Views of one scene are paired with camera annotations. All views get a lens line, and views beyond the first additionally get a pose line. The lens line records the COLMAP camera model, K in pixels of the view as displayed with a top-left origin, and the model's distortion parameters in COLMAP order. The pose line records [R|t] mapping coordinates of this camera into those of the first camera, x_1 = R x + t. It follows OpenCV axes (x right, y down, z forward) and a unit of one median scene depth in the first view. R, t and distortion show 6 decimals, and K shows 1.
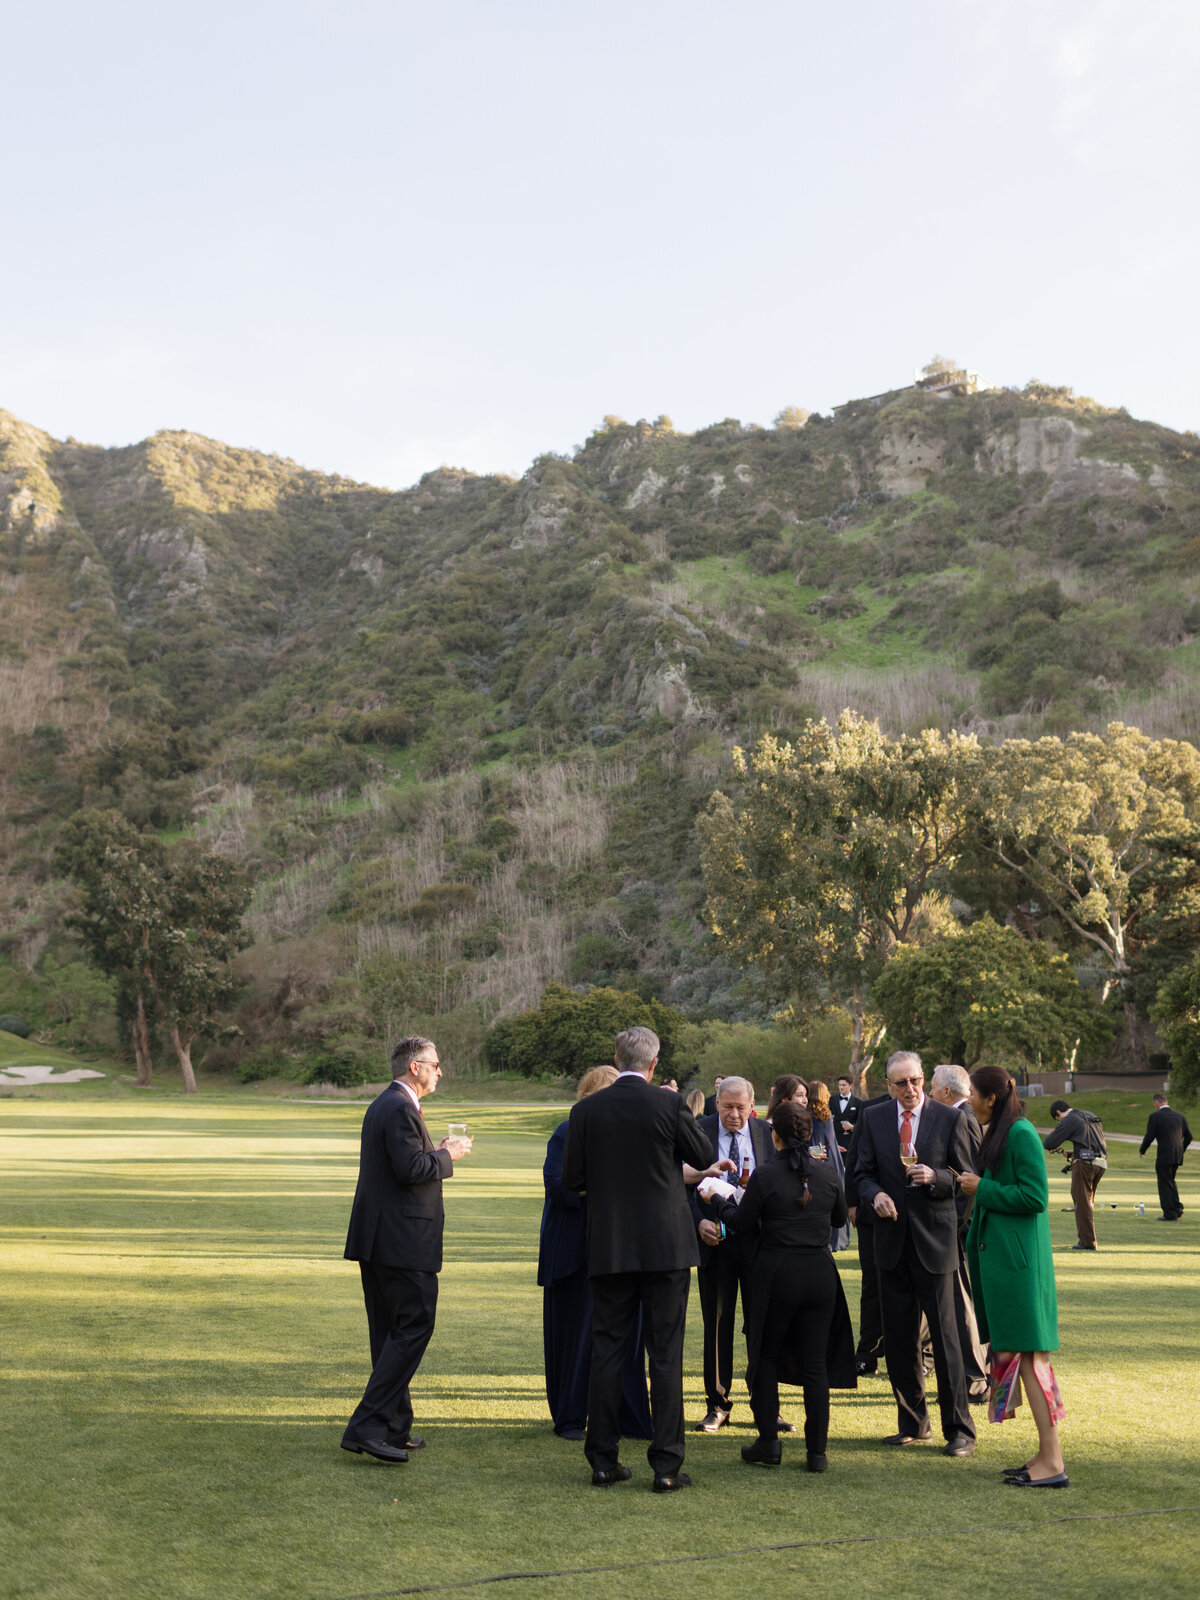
lens RADIAL K [[1699.4, 0, 604.7], [0, 1699.4, 733.0], [0, 0, 1]] dist [0.011907, -0.003923]
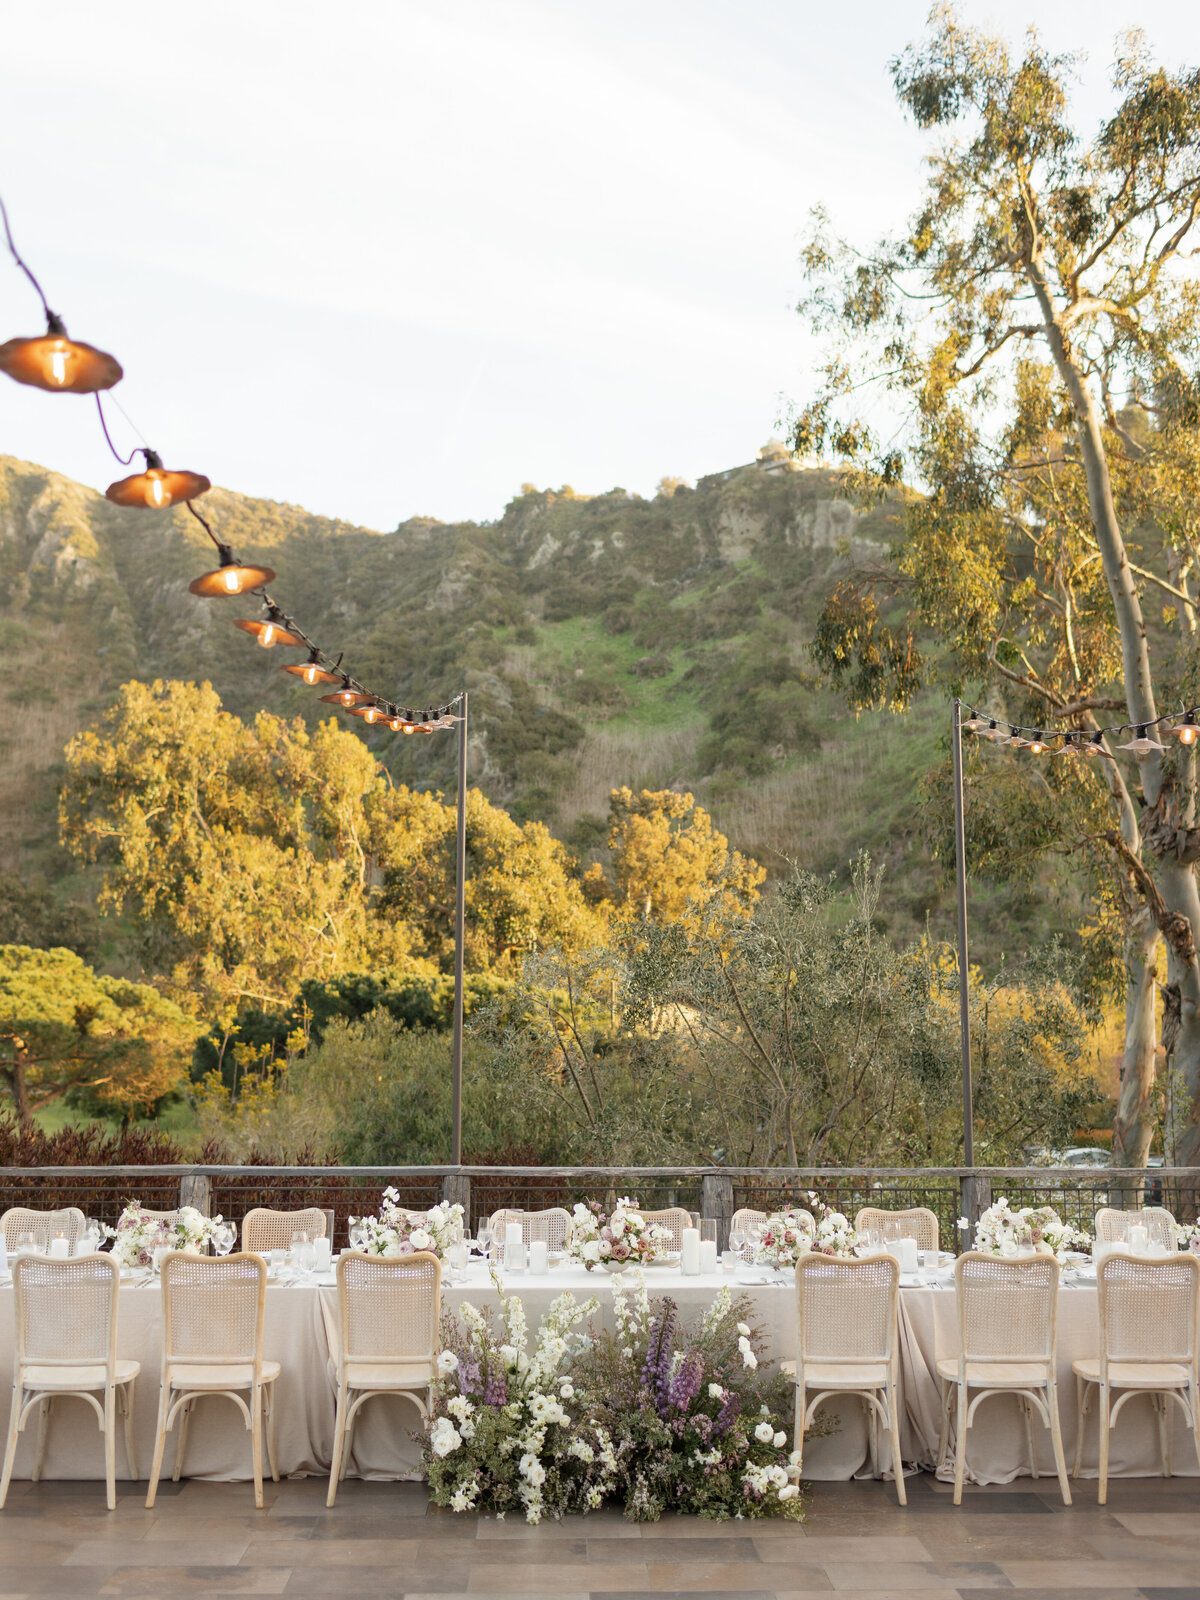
lens RADIAL K [[1646.6, 0, 600.0], [0, 1646.6, 800.0], [0, 0, 1]] dist [-0.000510, -0.007635]
pose [[0.995995, -0.016770, -0.087820, 0.163520], [0.022875, 0.997356, 0.068974, -0.049583], [0.086431, -0.070707, 0.993746, -0.155709]]
